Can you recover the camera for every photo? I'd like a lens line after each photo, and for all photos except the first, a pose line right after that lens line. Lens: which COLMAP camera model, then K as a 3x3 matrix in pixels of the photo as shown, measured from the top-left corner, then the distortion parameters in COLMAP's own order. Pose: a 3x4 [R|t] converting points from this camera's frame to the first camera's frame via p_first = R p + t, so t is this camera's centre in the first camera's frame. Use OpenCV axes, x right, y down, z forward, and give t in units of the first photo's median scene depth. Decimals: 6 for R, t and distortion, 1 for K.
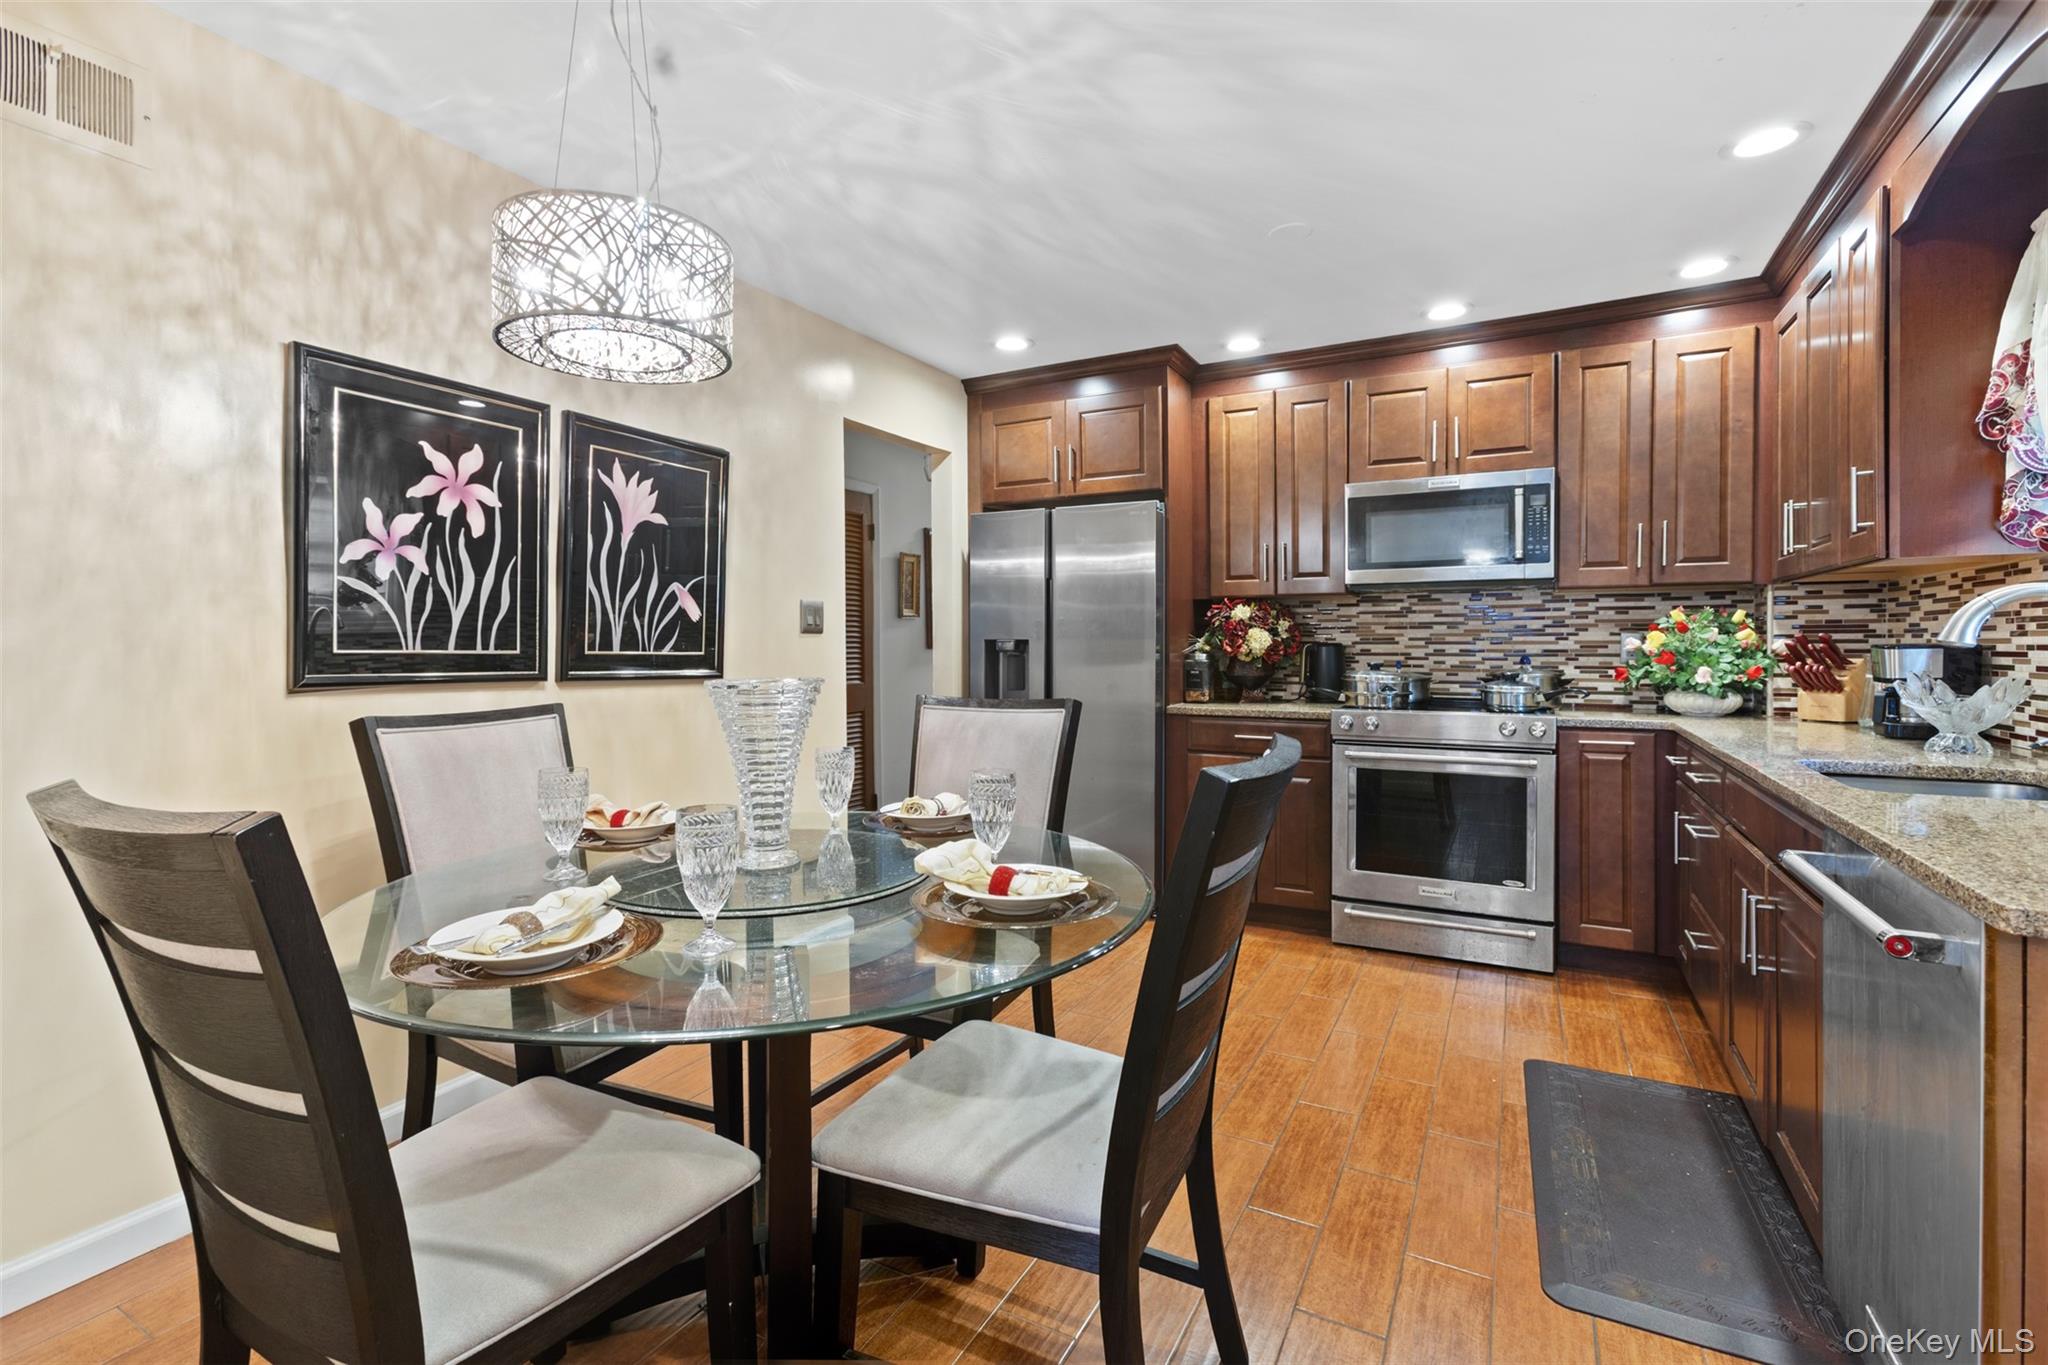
lens RADIAL K [[933.9, 0, 1018.3], [0, 933.9, 669.5], [0, 0, 1]] dist [0.000092, 0.000344]
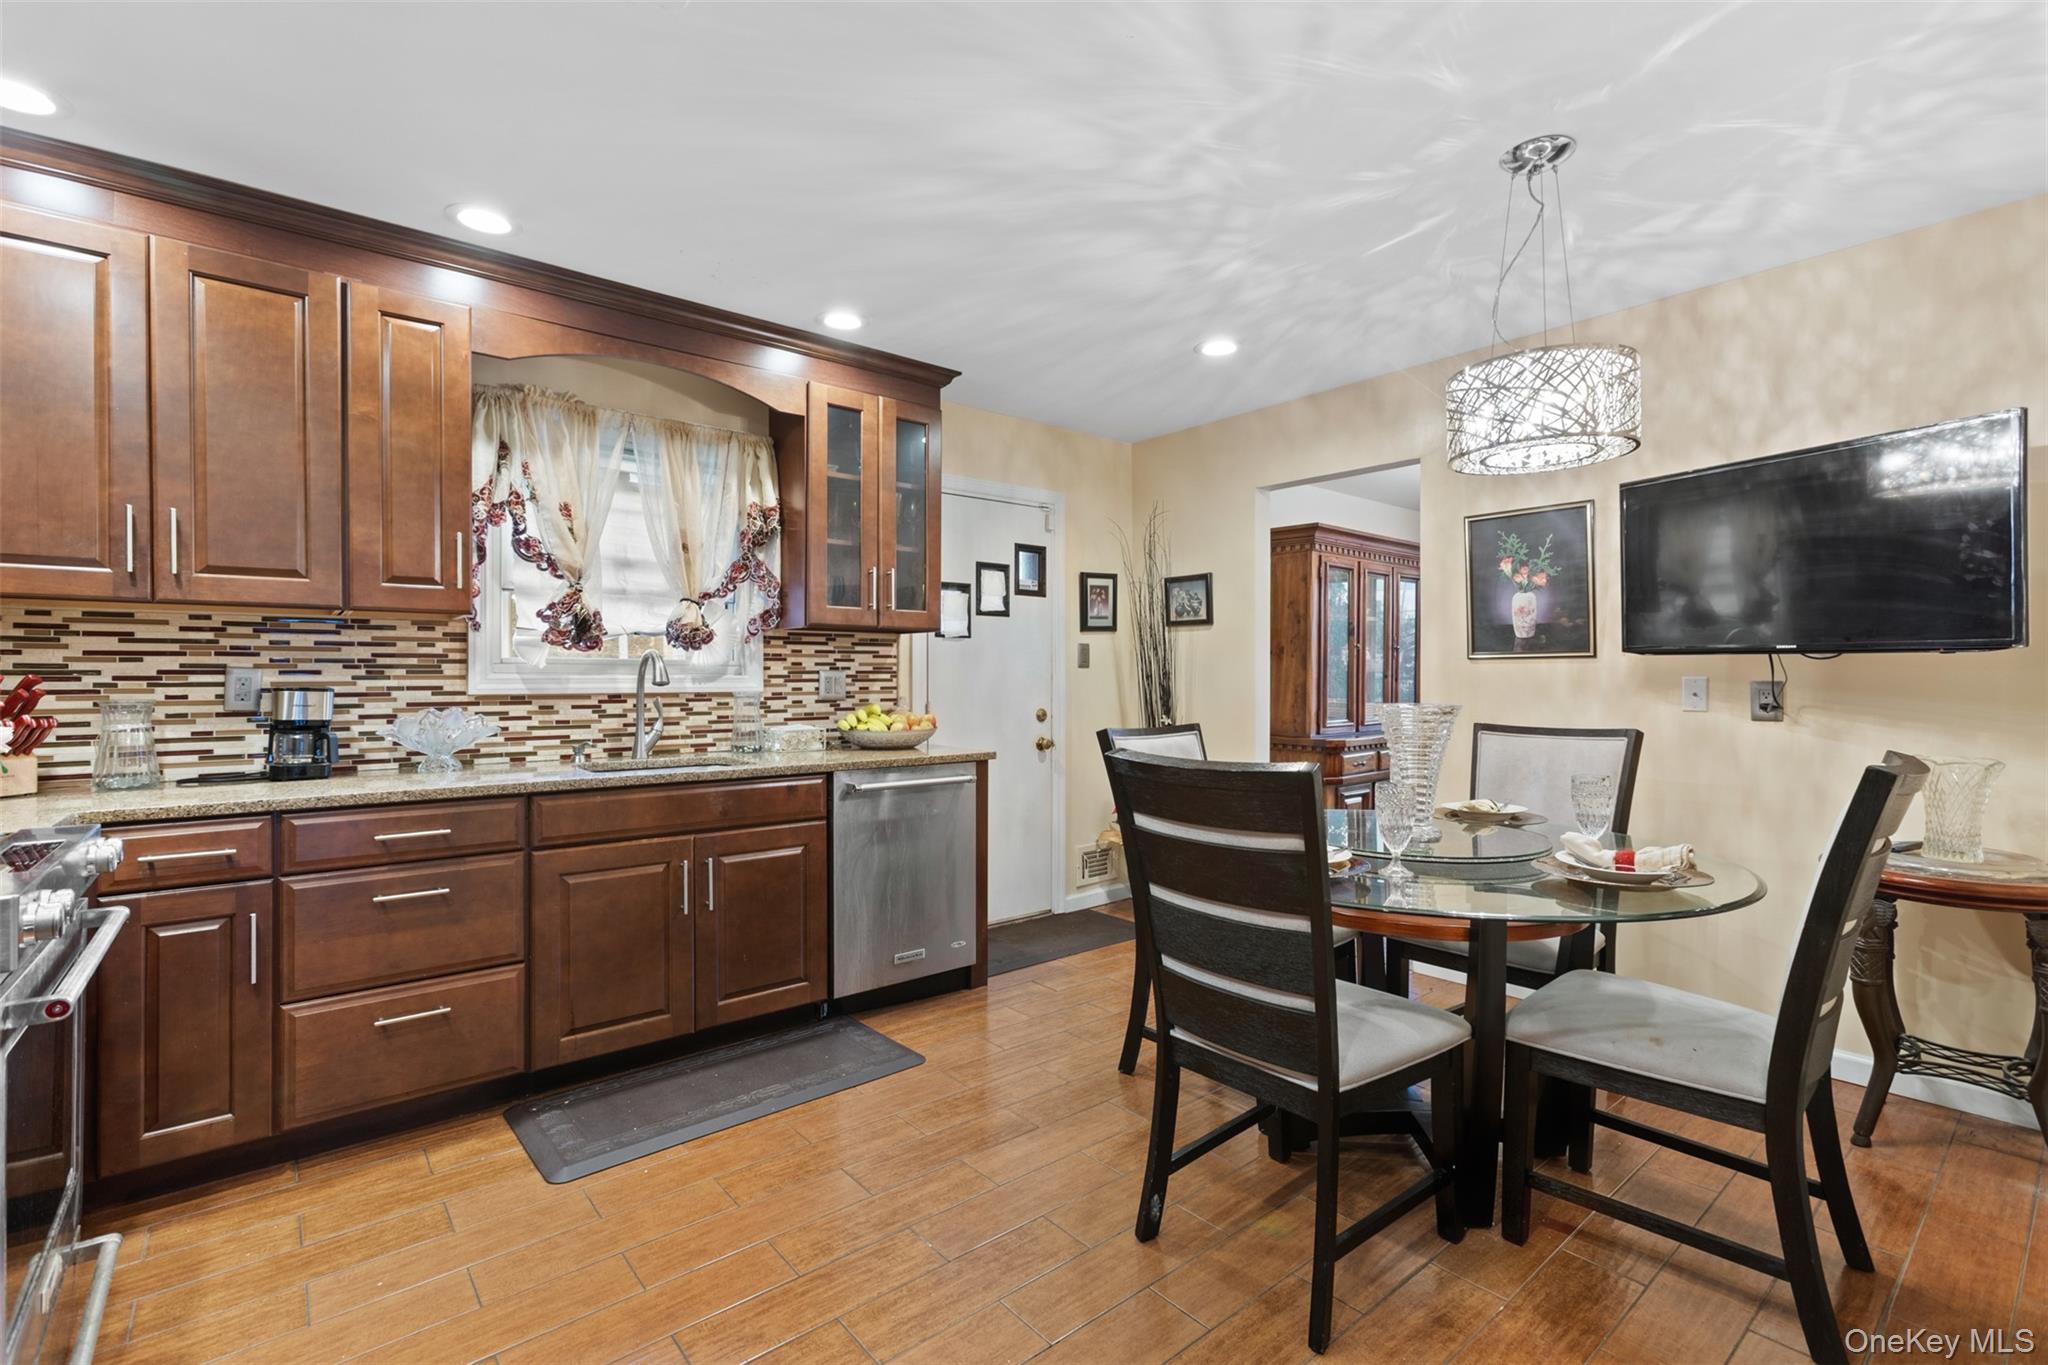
lens RADIAL K [[933.9, 0, 1018.3], [0, 933.9, 669.5], [0, 0, 1]] dist [0.000092, 0.000344]
pose [[-0.922636, 0.005560, 0.385631, -0.191457], [0.018285, 0.999402, 0.029337, -0.071740], [-0.385238, 0.034119, -0.922186, 1.871698]]
